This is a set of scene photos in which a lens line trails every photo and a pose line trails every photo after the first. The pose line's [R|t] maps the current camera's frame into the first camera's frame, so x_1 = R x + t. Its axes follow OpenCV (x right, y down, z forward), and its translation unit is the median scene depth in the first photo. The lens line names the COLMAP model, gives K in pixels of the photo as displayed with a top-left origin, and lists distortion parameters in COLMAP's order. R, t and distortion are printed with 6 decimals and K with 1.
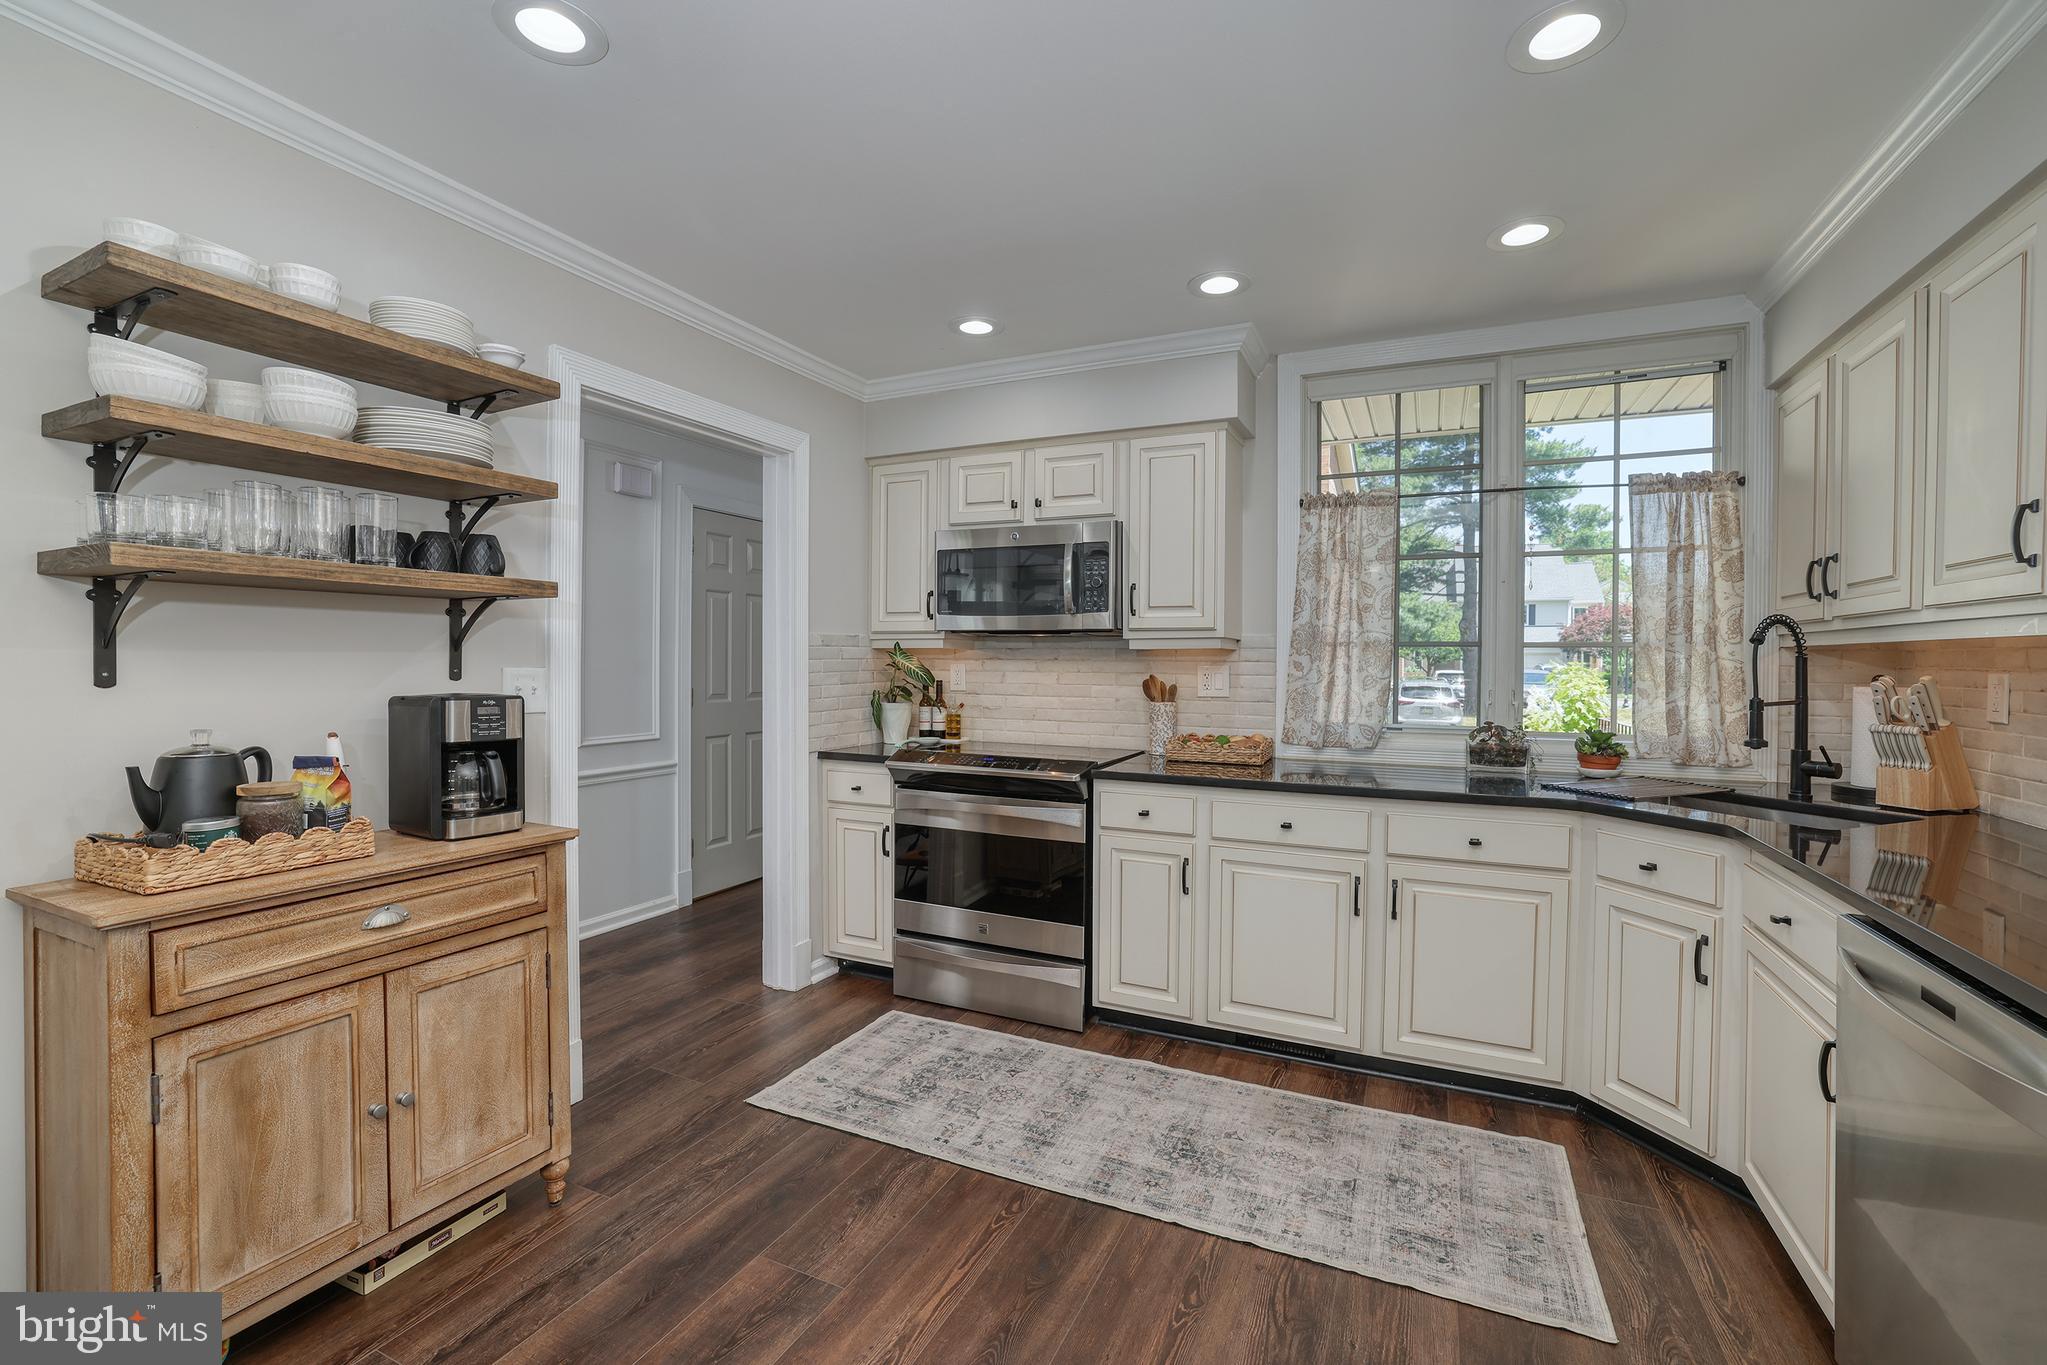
lens RADIAL K [[874.1, 0, 1030.3], [0, 874.1, 671.3], [0, 0, 1]] dist [-0.048319, 0.016968]
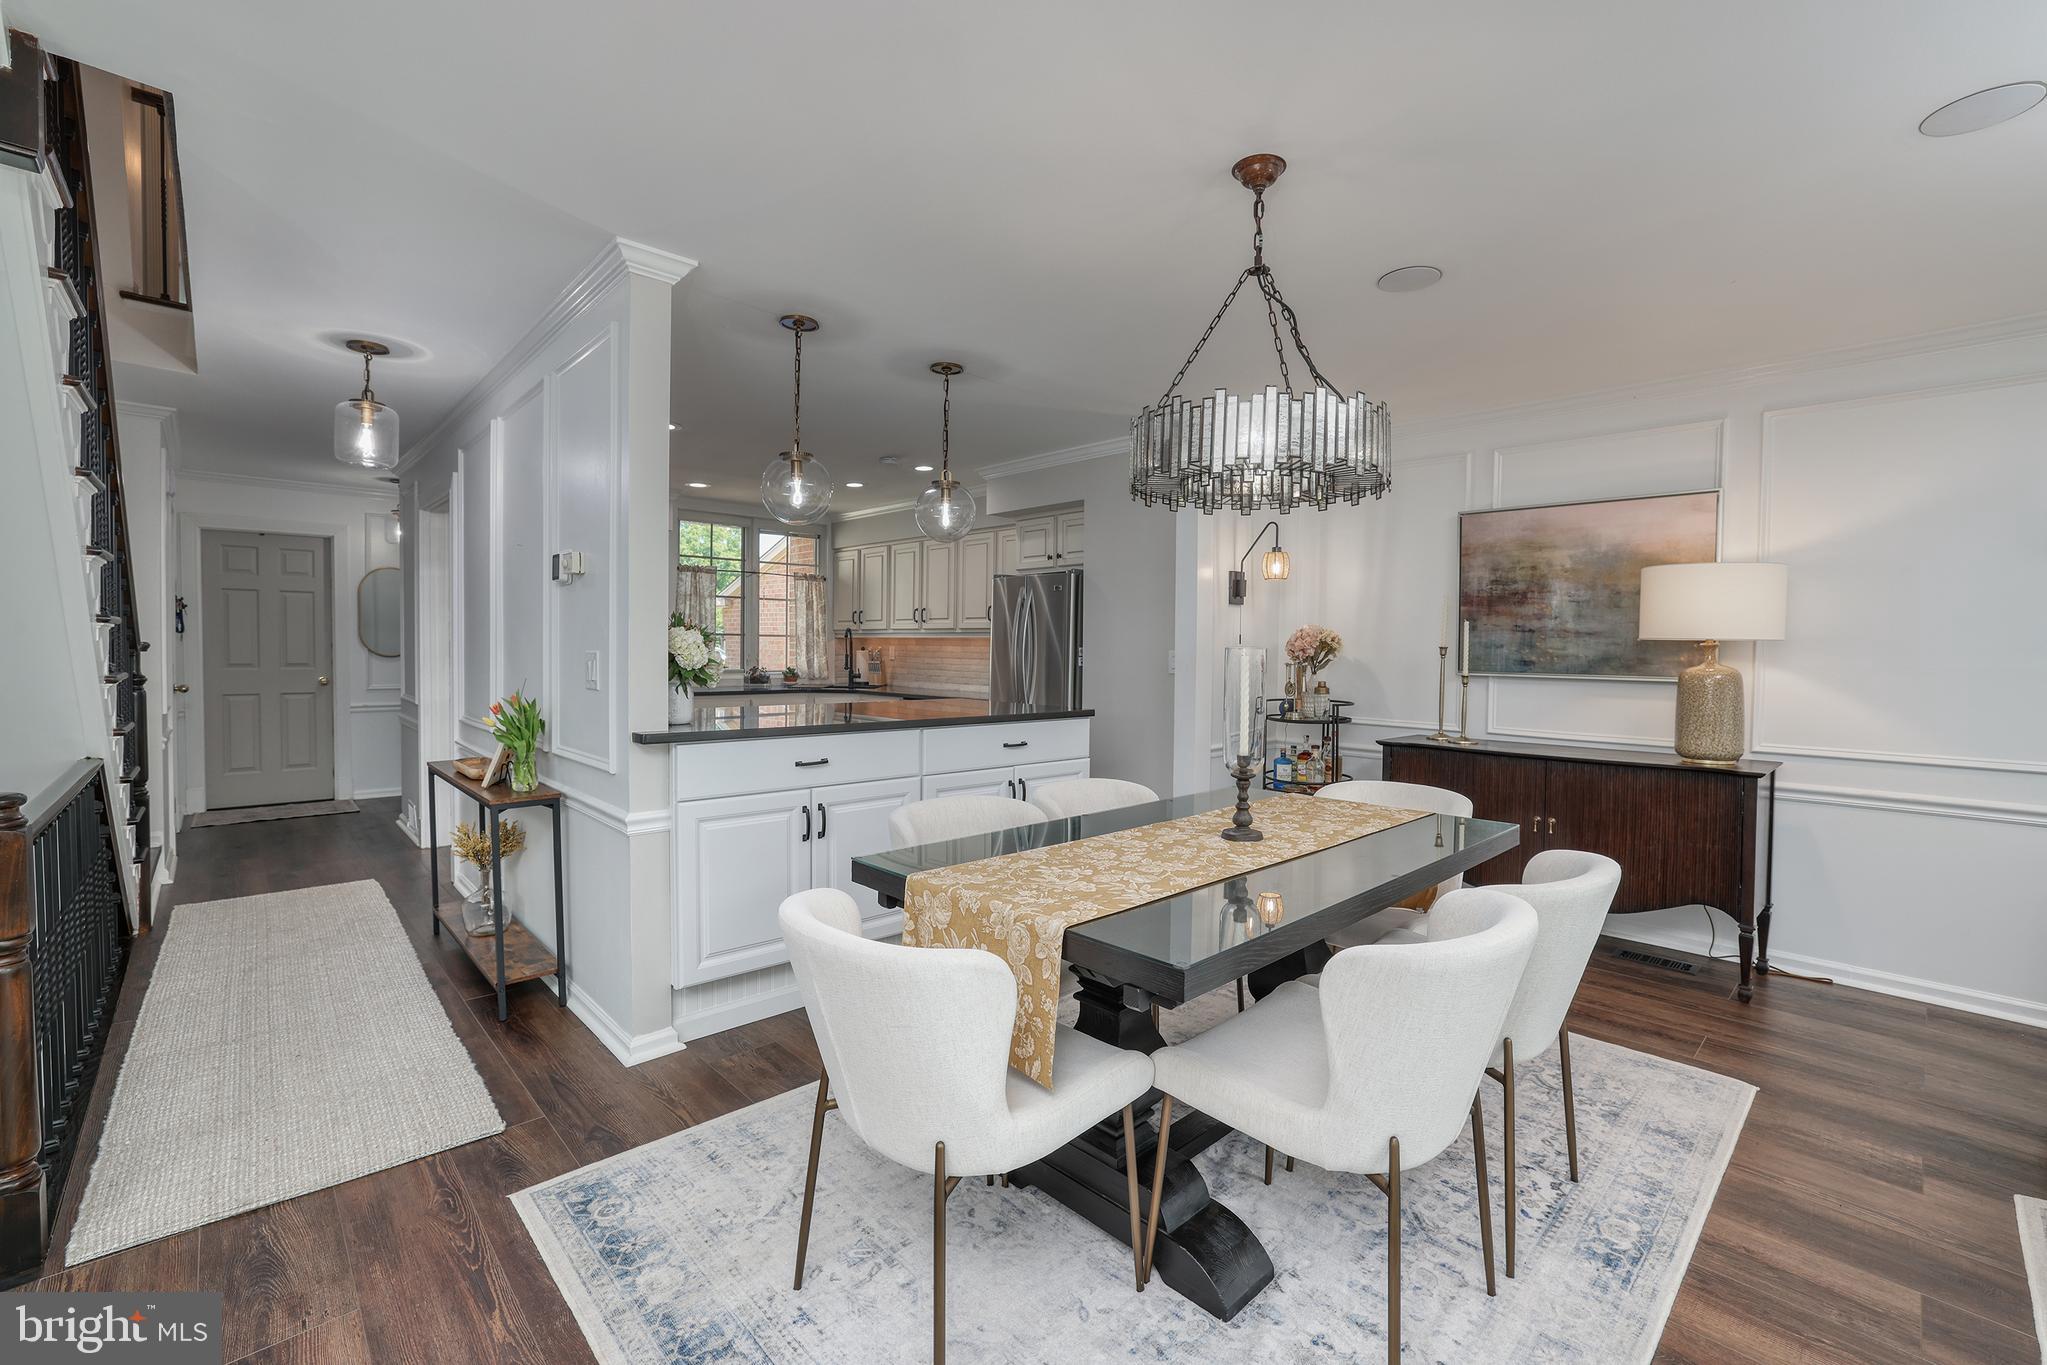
lens RADIAL K [[874.1, 0, 1030.3], [0, 874.1, 671.3], [0, 0, 1]] dist [-0.048319, 0.016968]
pose [[0.365465, -0.029359, 0.930362, -1.530633], [0.002385, 0.999529, 0.030604, -0.002408], [-0.930822, -0.008966, 0.365363, -0.664212]]
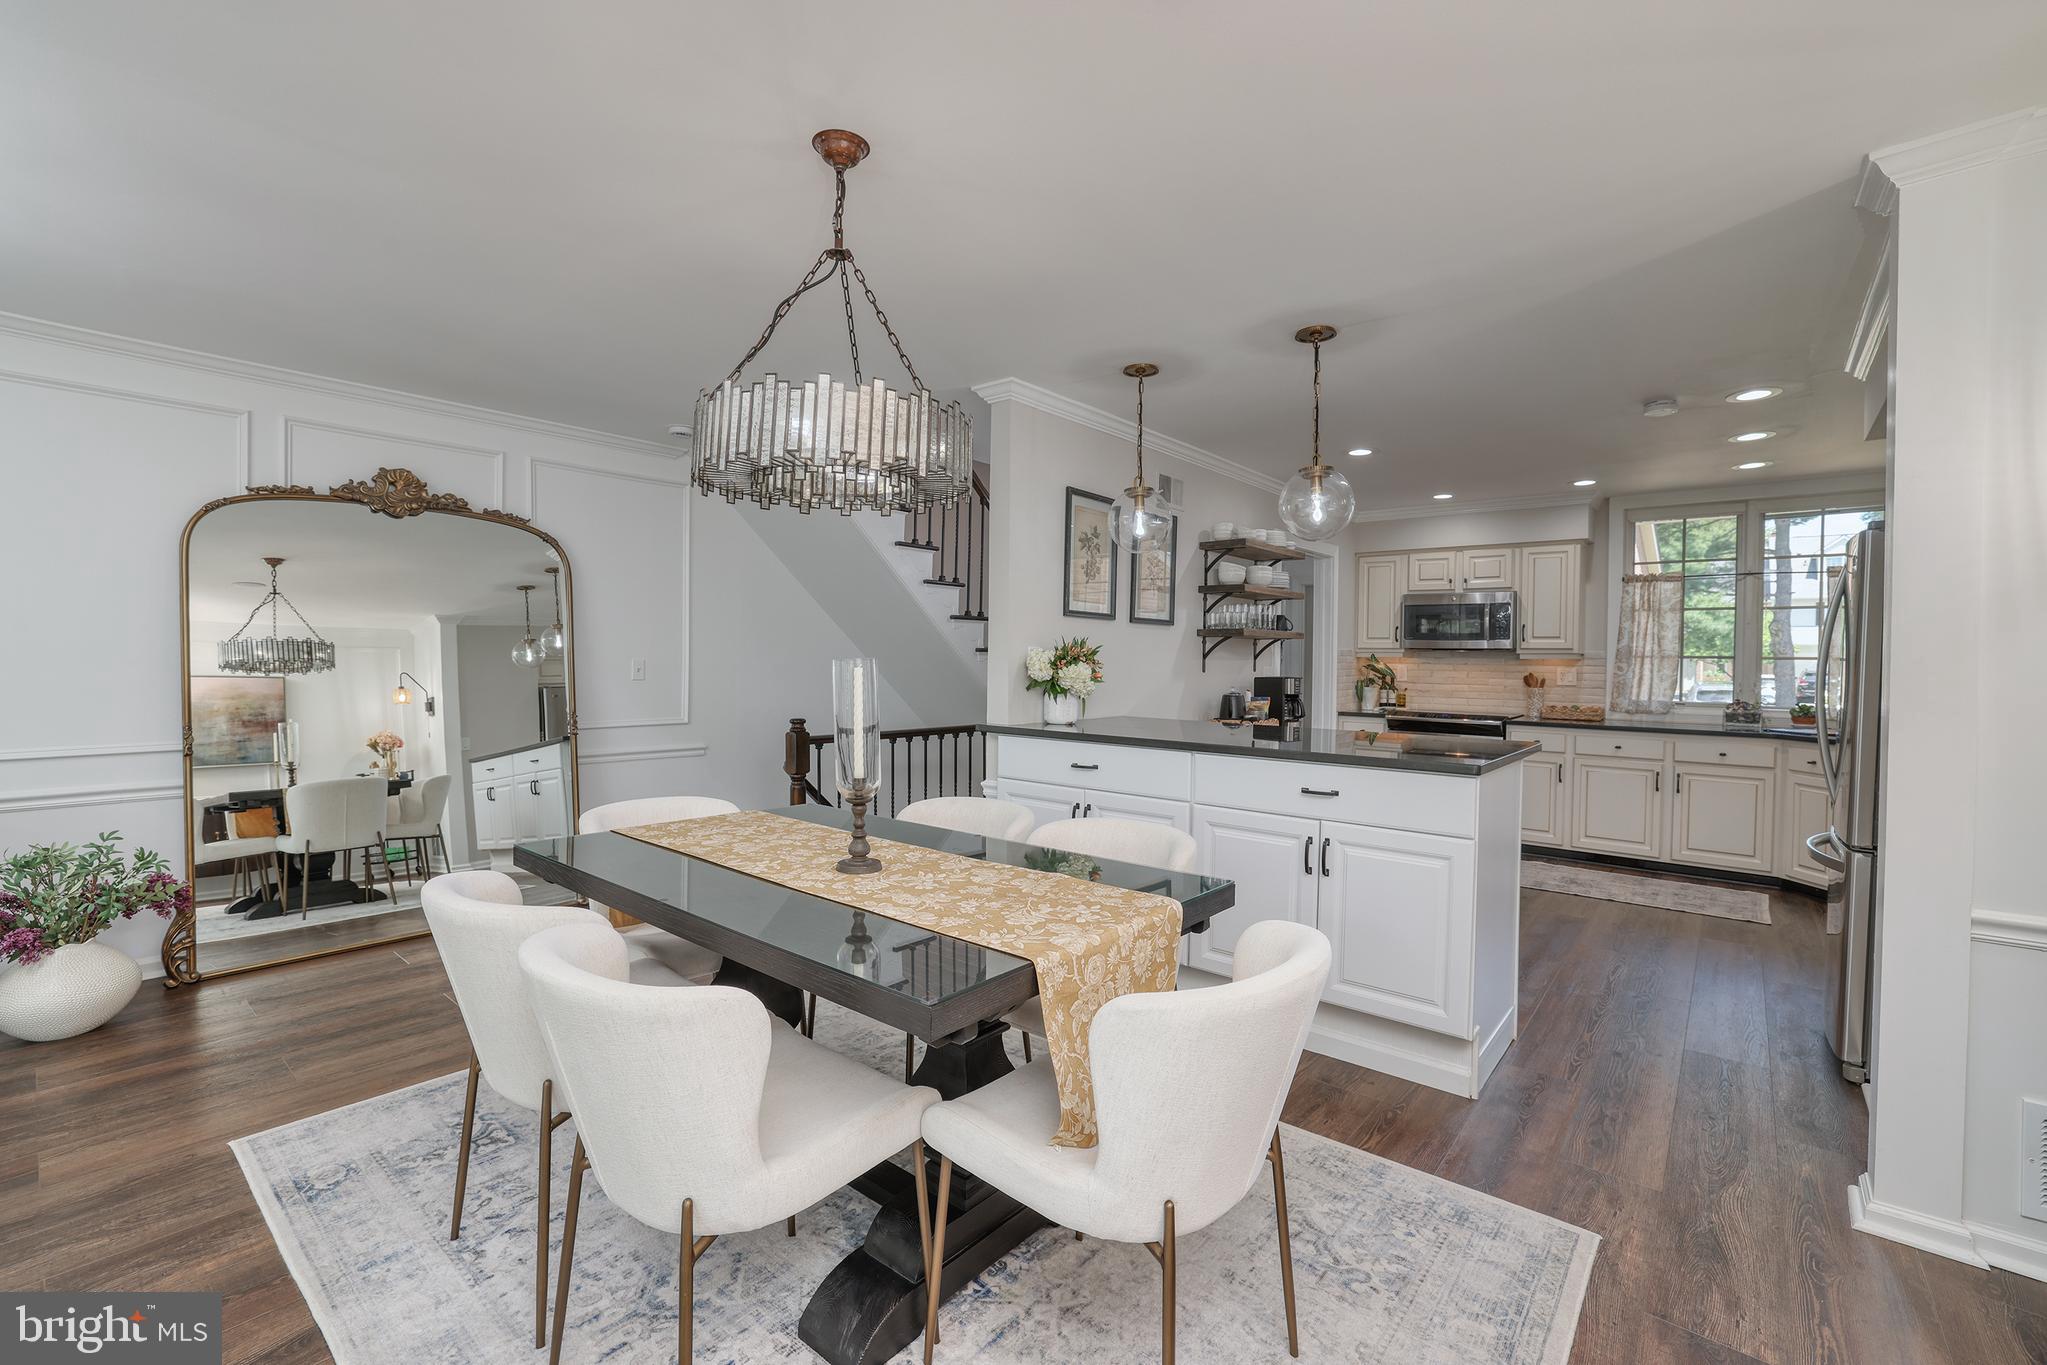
lens RADIAL K [[874.1, 0, 1030.3], [0, 874.1, 671.3], [0, 0, 1]] dist [-0.048319, 0.016968]
pose [[0.965964, 0.008656, -0.258530, -0.472728], [-0.008671, 0.999962, 0.001083, 0.009070], [0.258530, 0.001195, 0.966003, -1.182225]]
